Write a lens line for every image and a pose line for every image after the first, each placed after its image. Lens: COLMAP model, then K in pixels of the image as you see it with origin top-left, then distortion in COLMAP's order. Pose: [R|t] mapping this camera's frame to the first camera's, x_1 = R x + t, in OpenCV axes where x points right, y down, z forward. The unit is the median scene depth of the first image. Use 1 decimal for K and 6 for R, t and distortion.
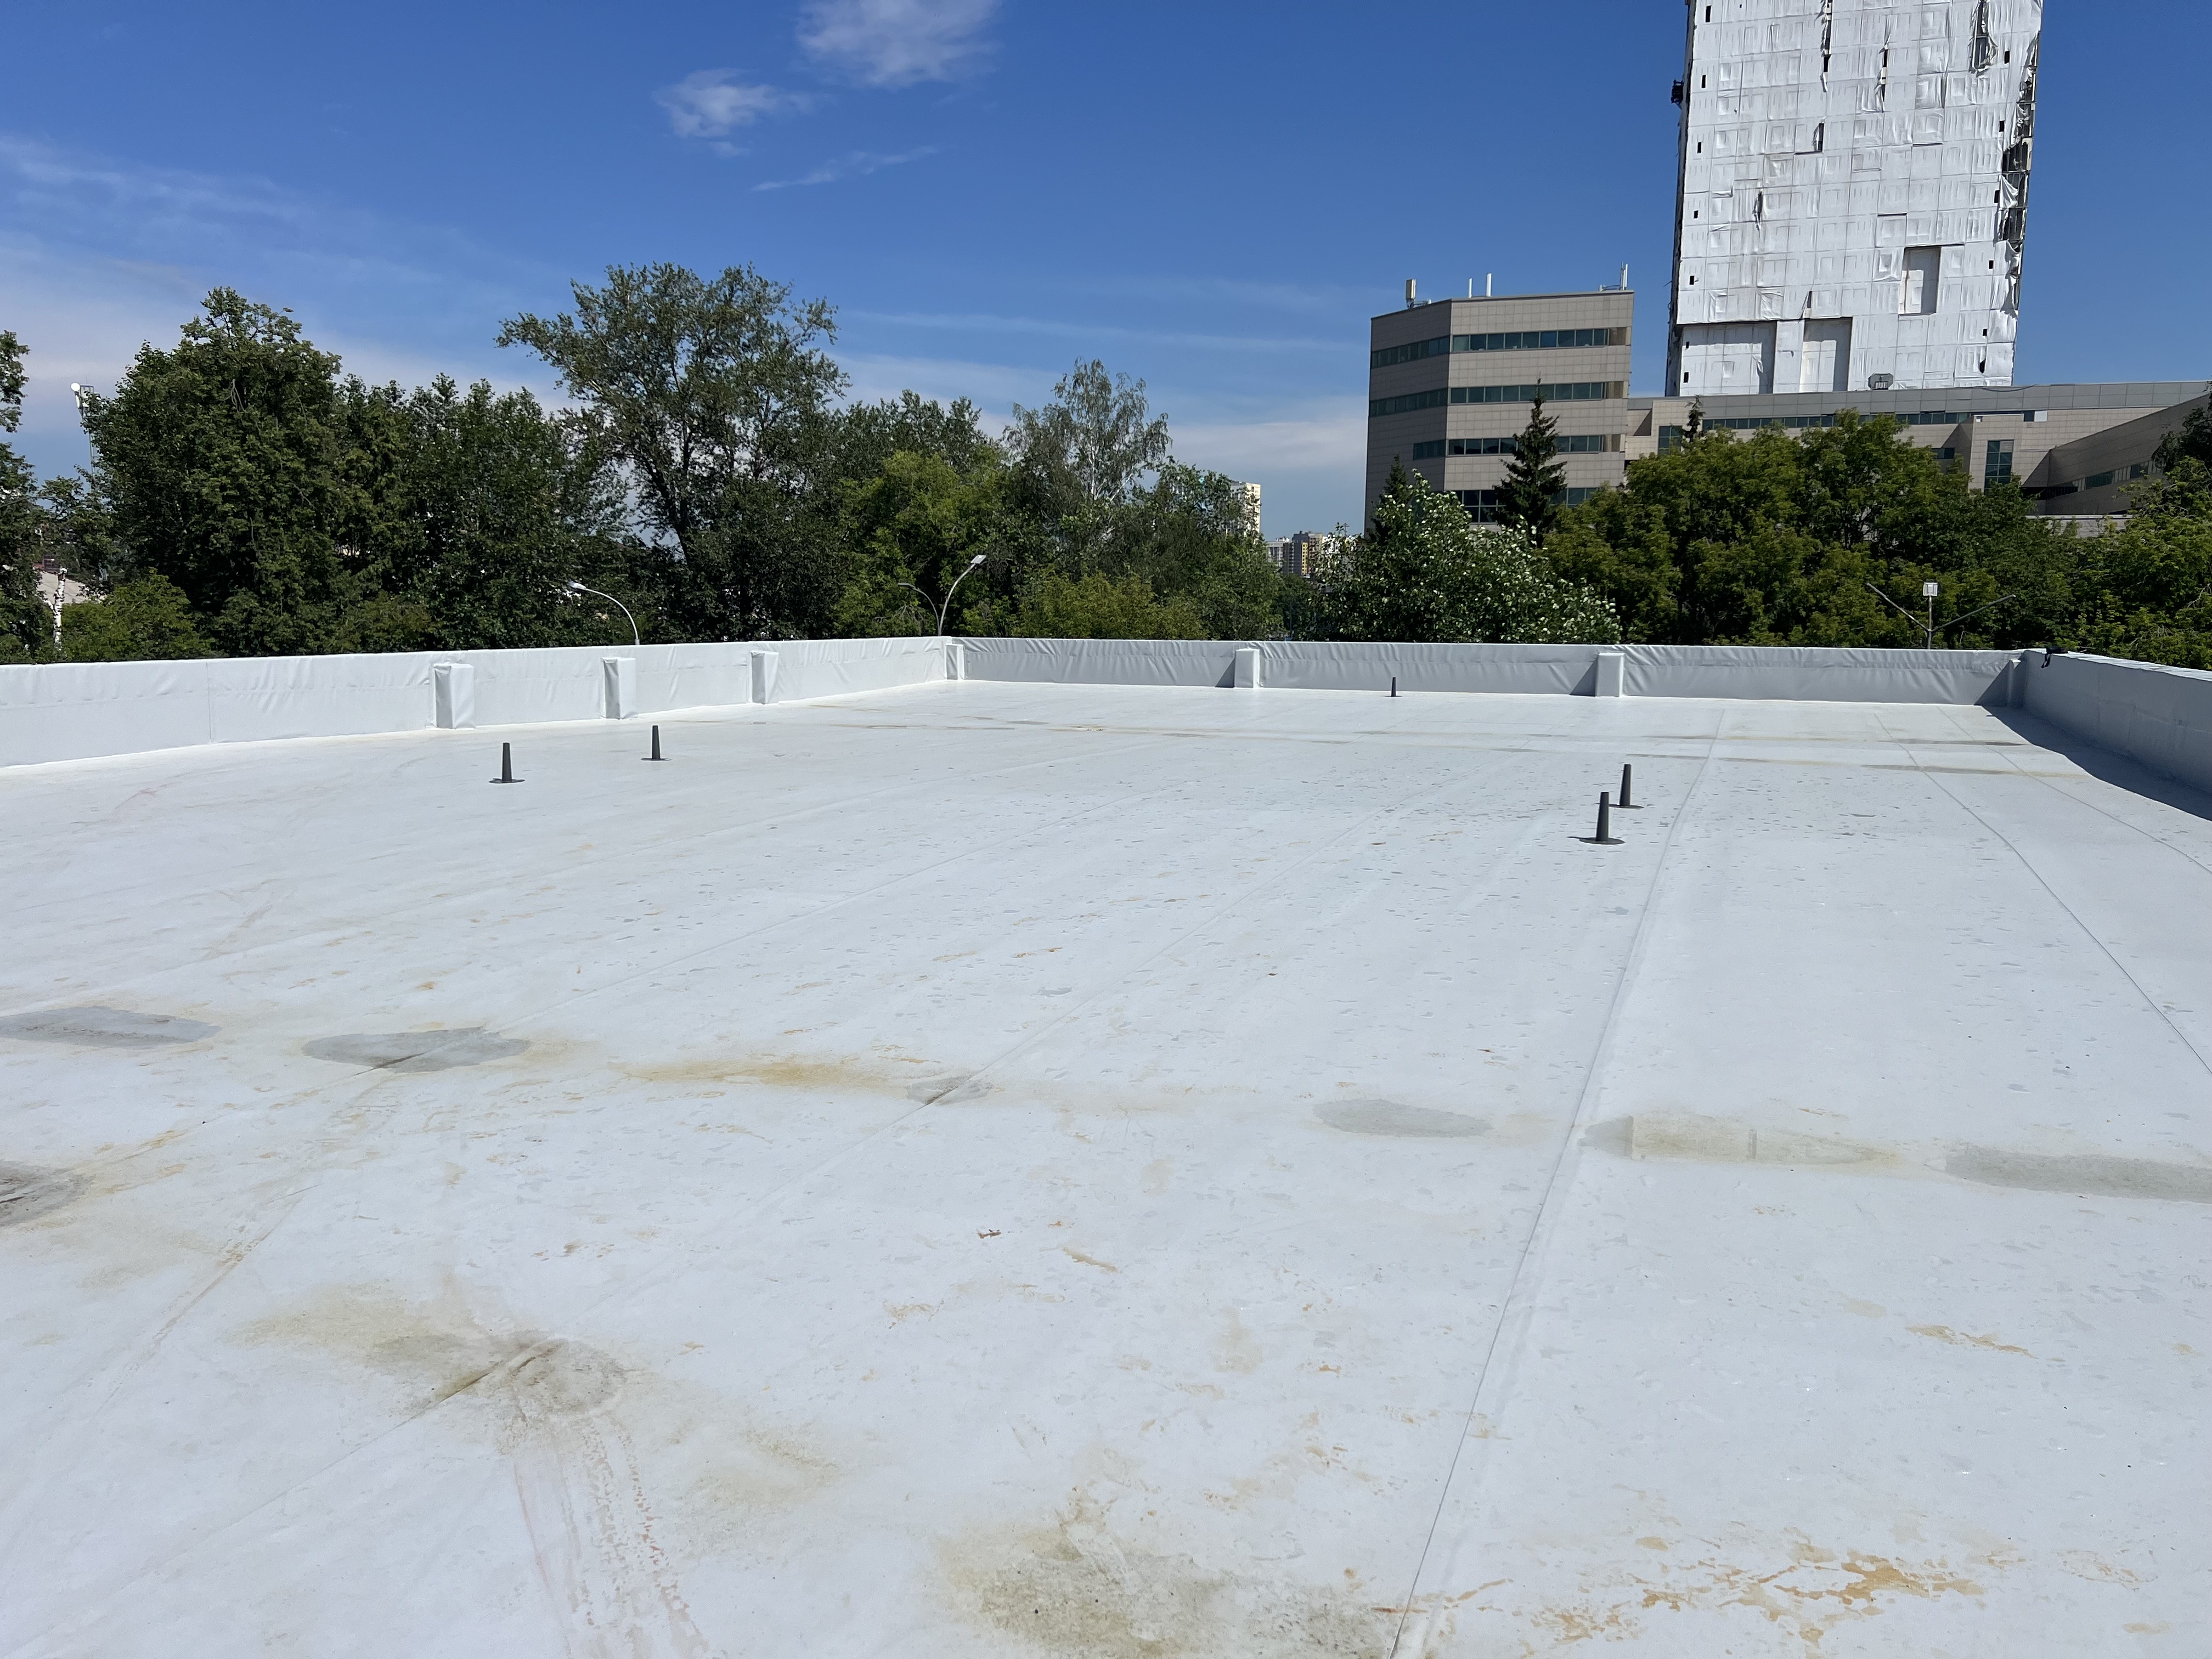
lens RADIAL K [[1643.0, 0, 1116.0], [0, 1643.0, 833.9], [0, 0, 1]] dist [0.058668, -0.063795]
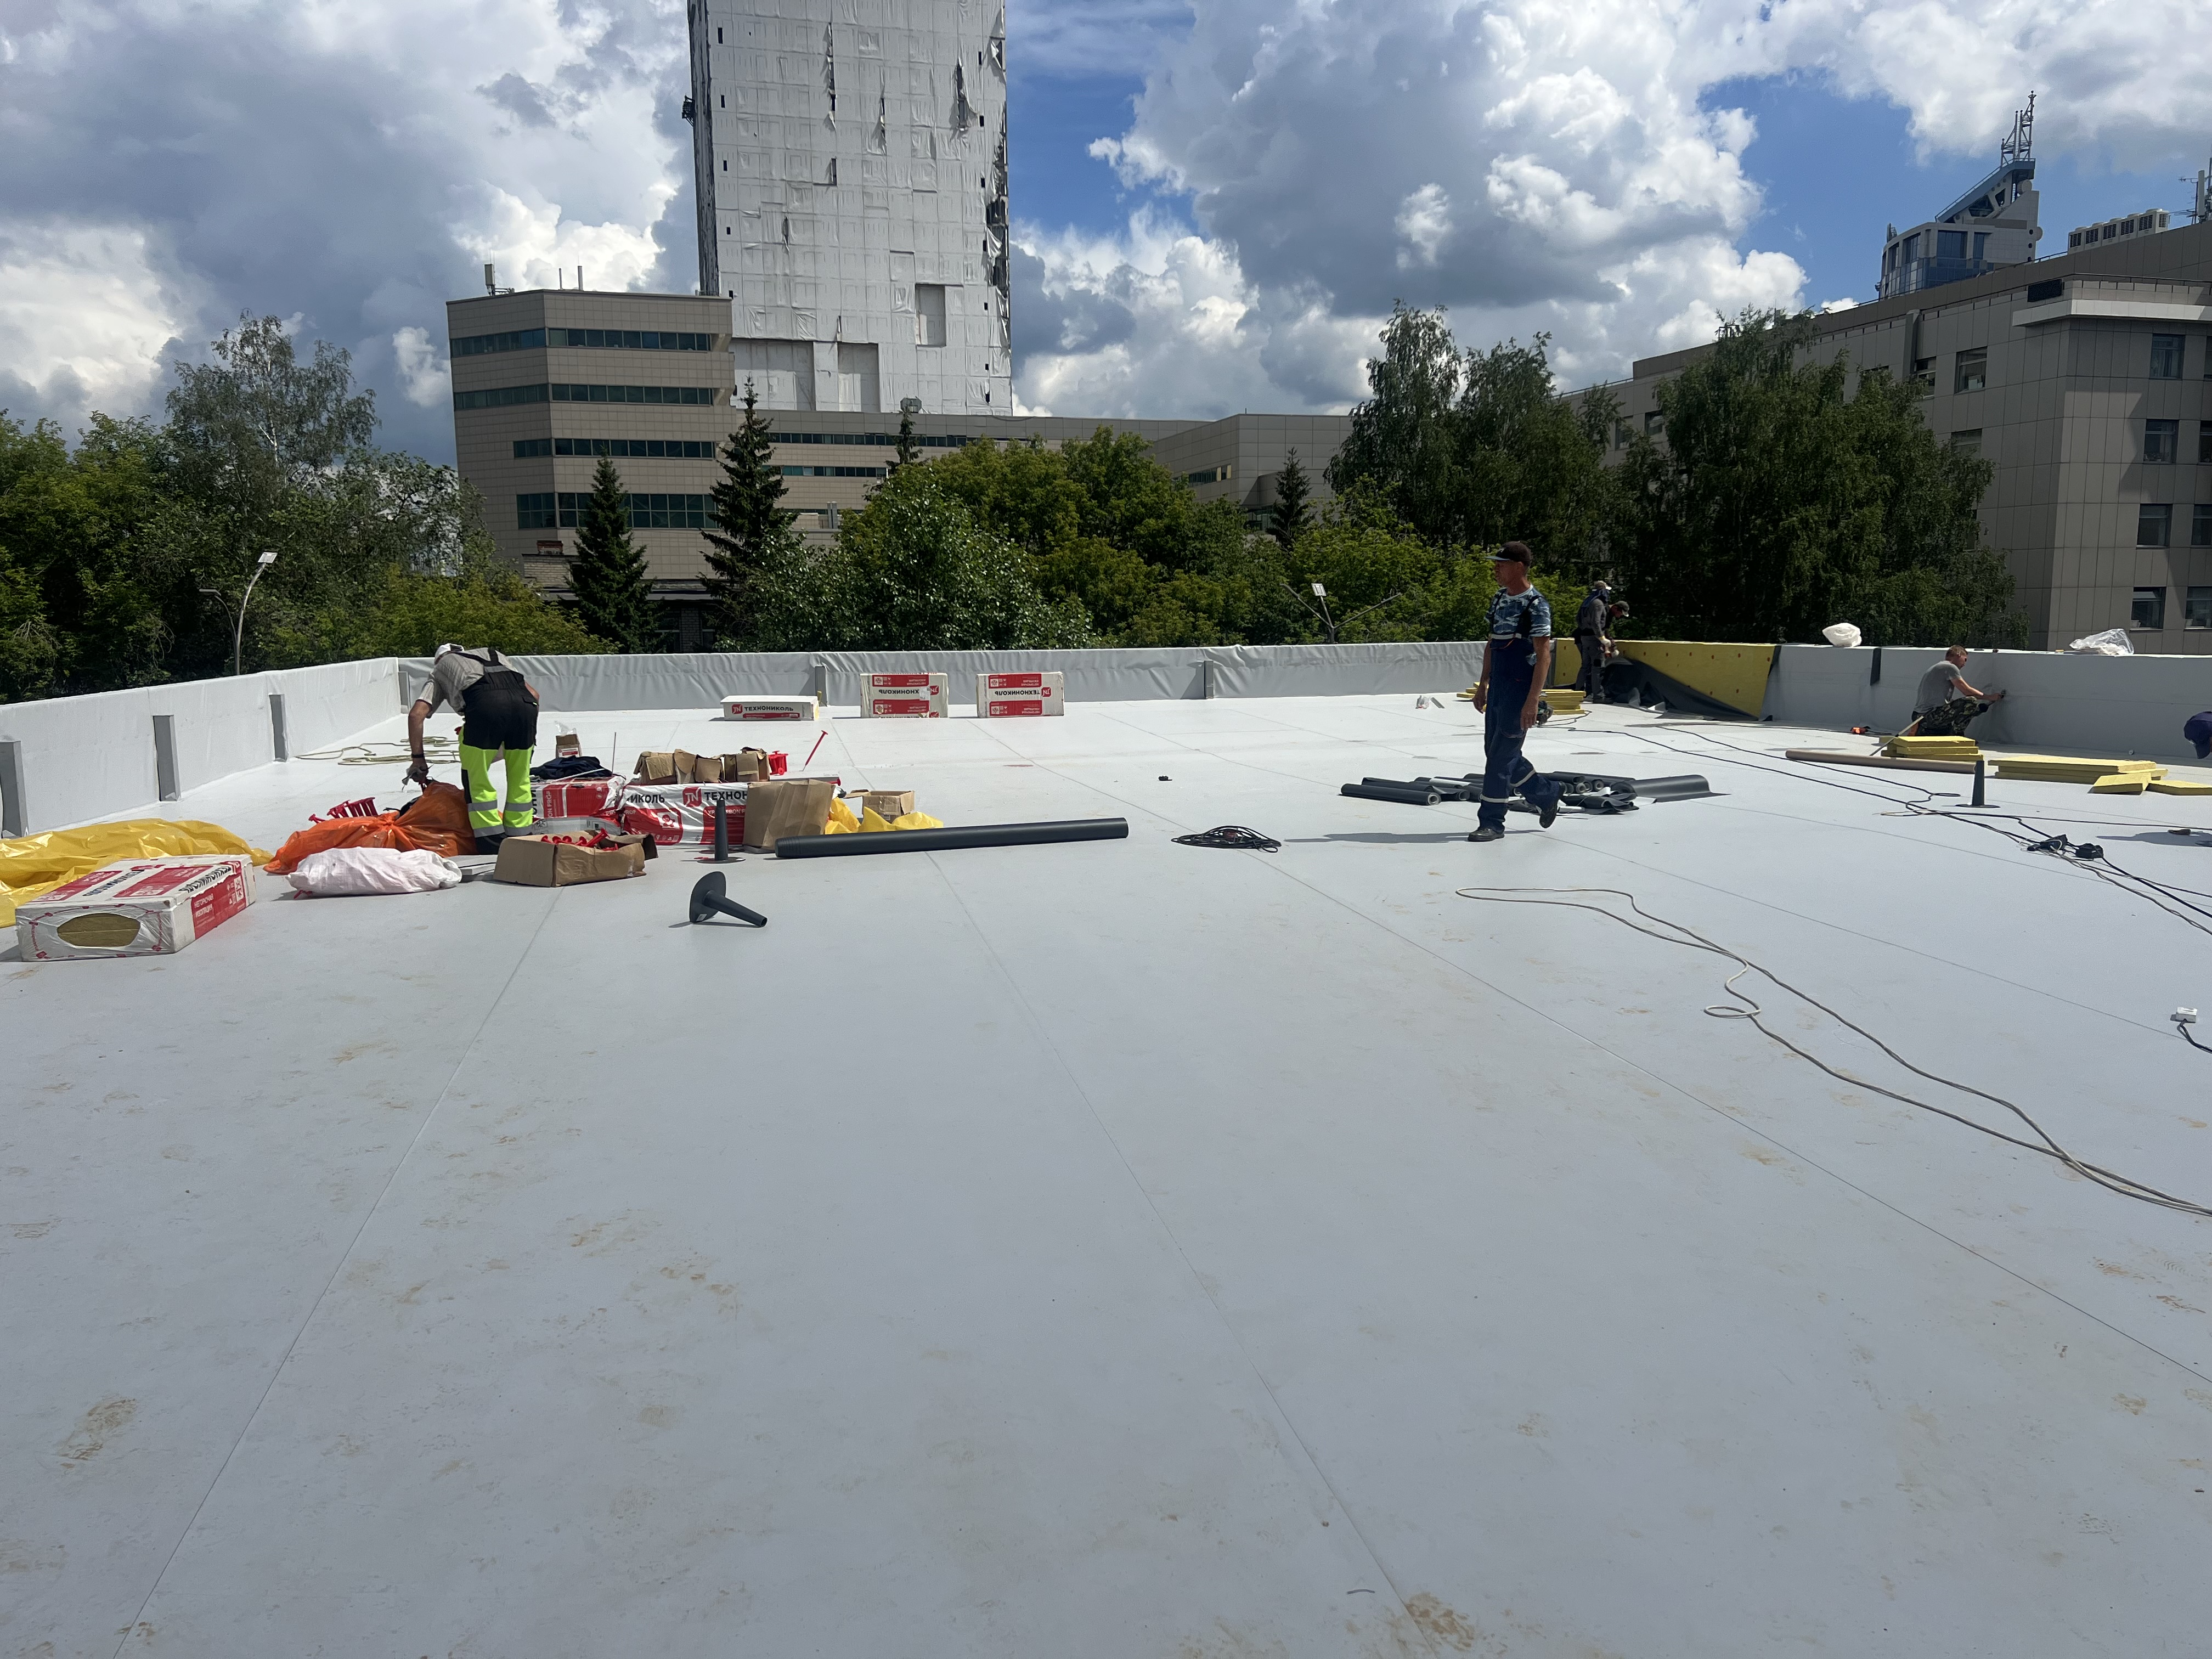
lens RADIAL K [[1643.0, 0, 1097.6], [0, 1643.0, 825.8], [0, 0, 1]] dist [0.058668, -0.063795]
pose [[0.839320, -0.086280, 0.536747, -0.101845], [0.091780, 0.995642, 0.016528, -0.011073], [-0.535834, 0.035390, 0.843581, 0.078096]]
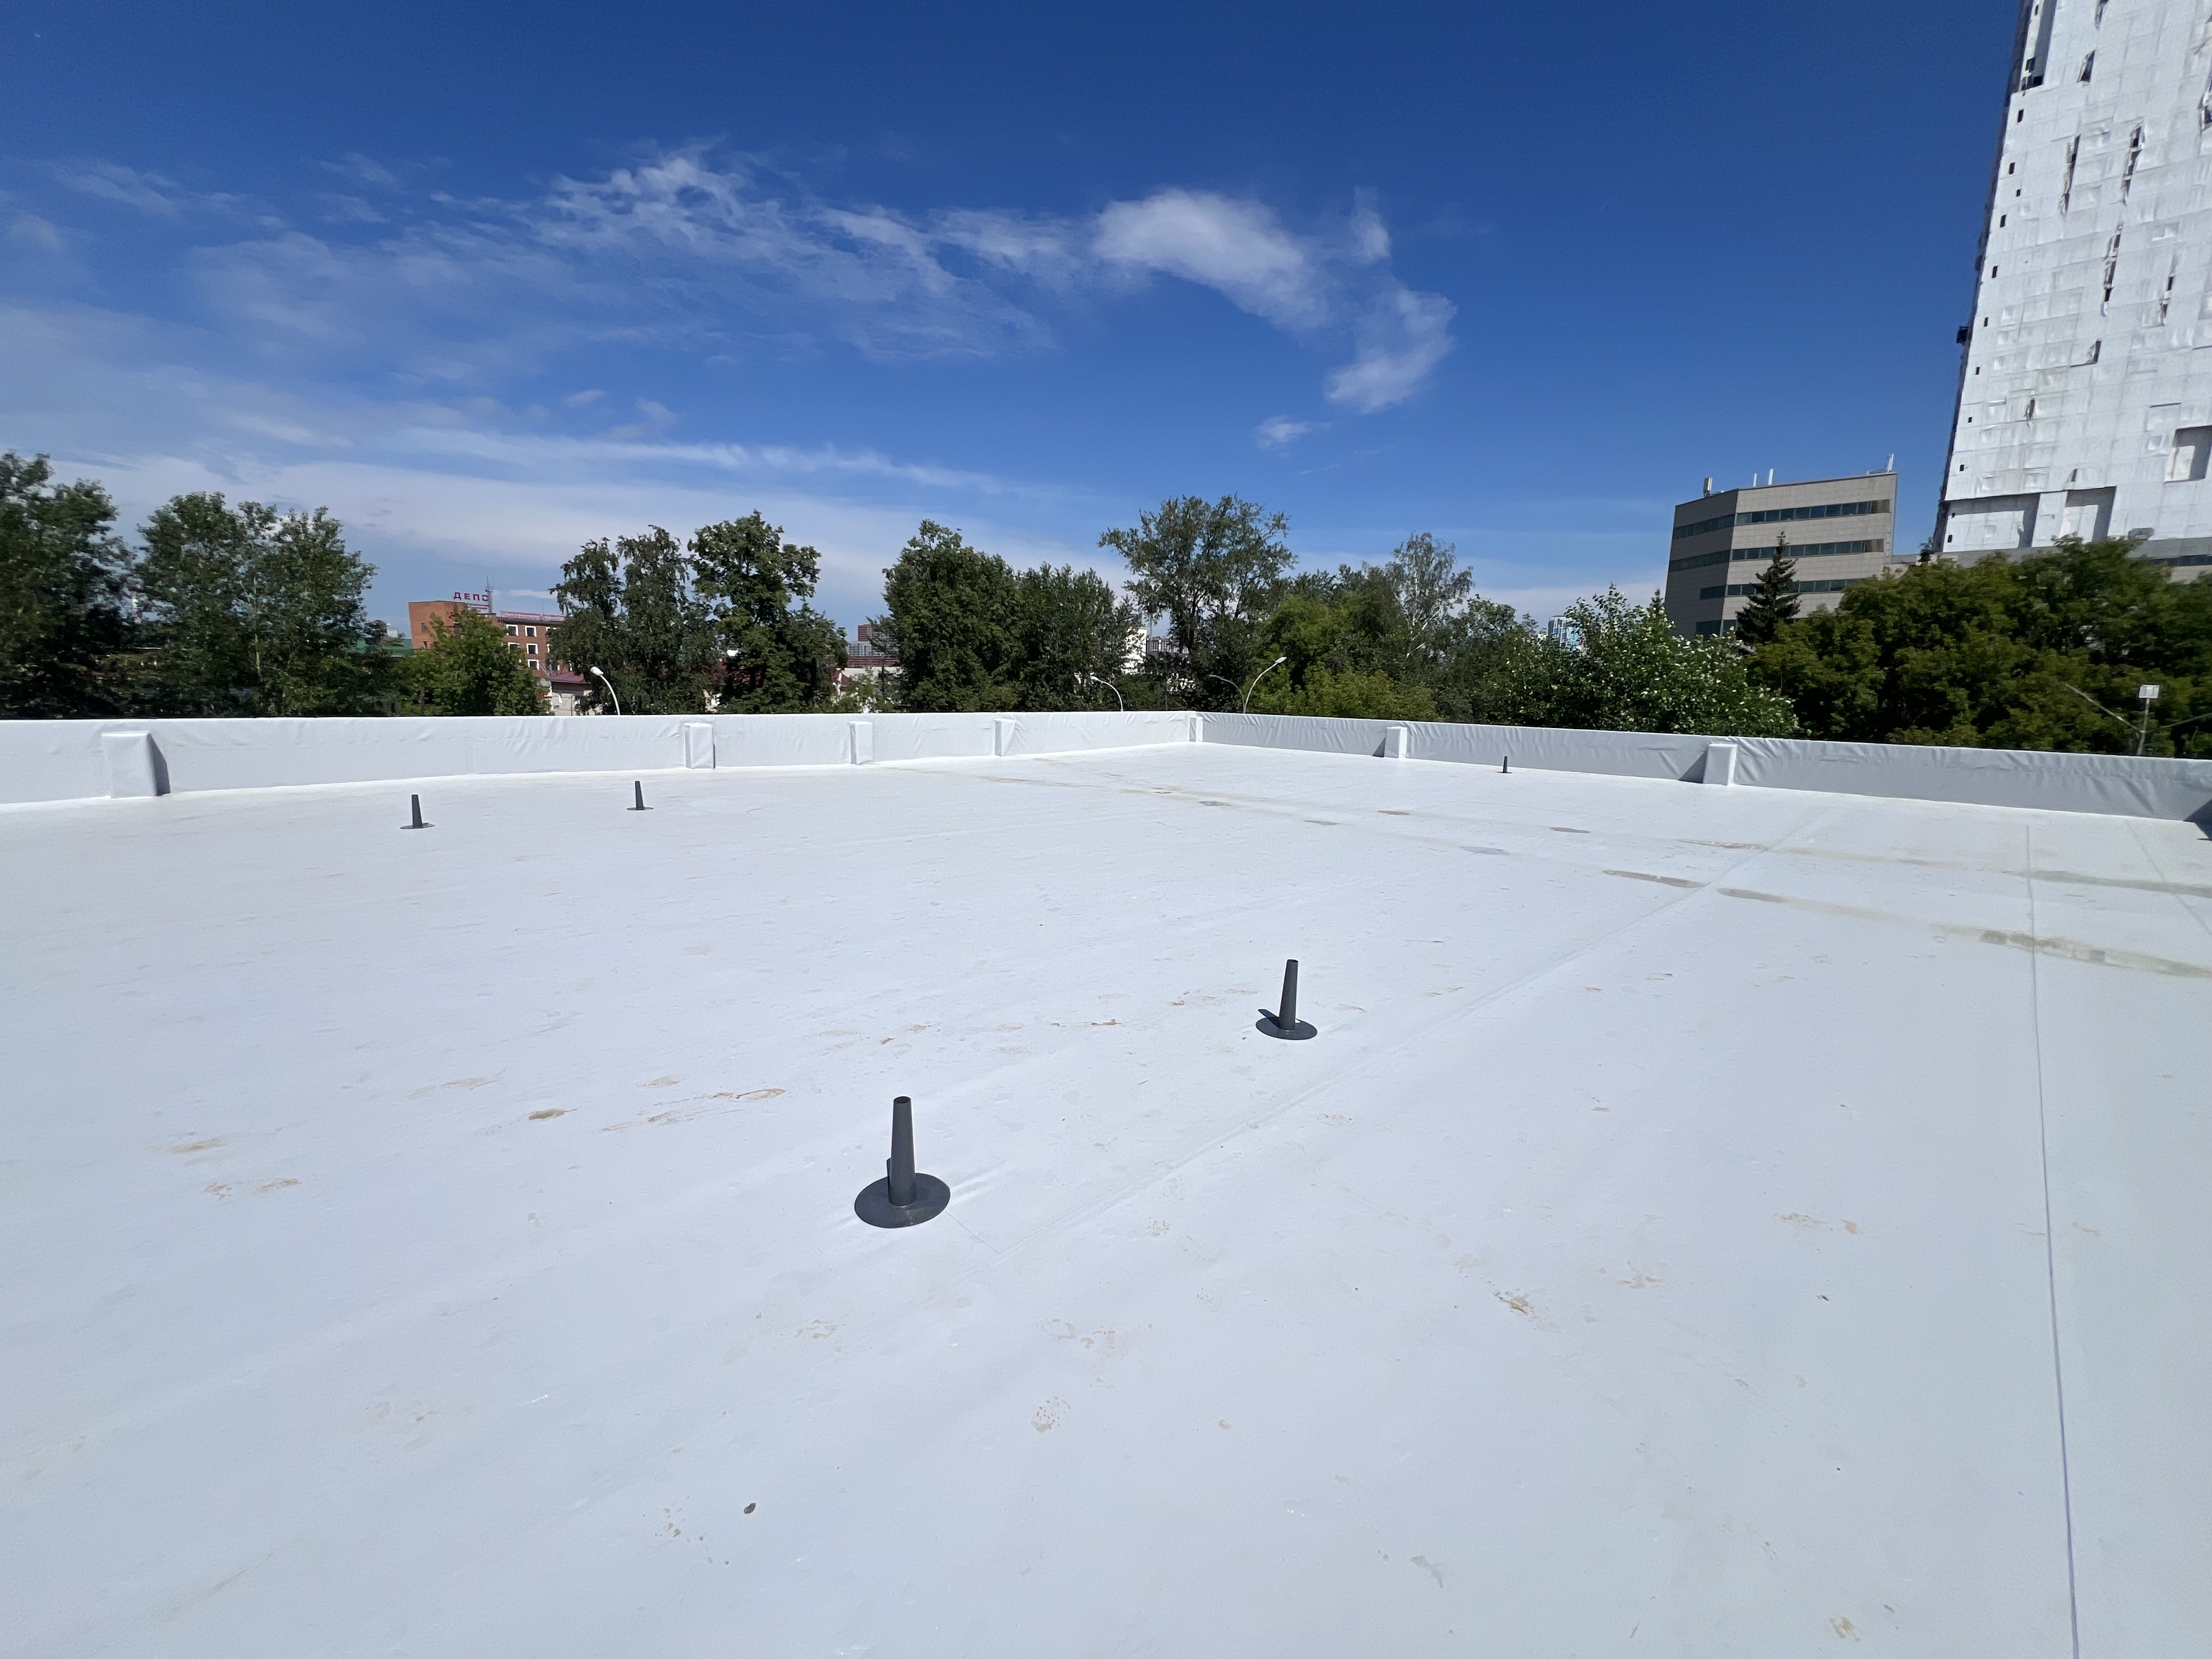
lens RADIAL K [[877.2, 0, 1112.4], [0, 877.2, 829.0], [0, 0, 1]] dist [-0.005372, 0.000688]
pose [[0.909103, 0.079392, -0.408935, 0.062241], [-0.072086, 0.996843, 0.033275, -0.015887], [0.410286, -0.000772, 0.911957, 0.114017]]
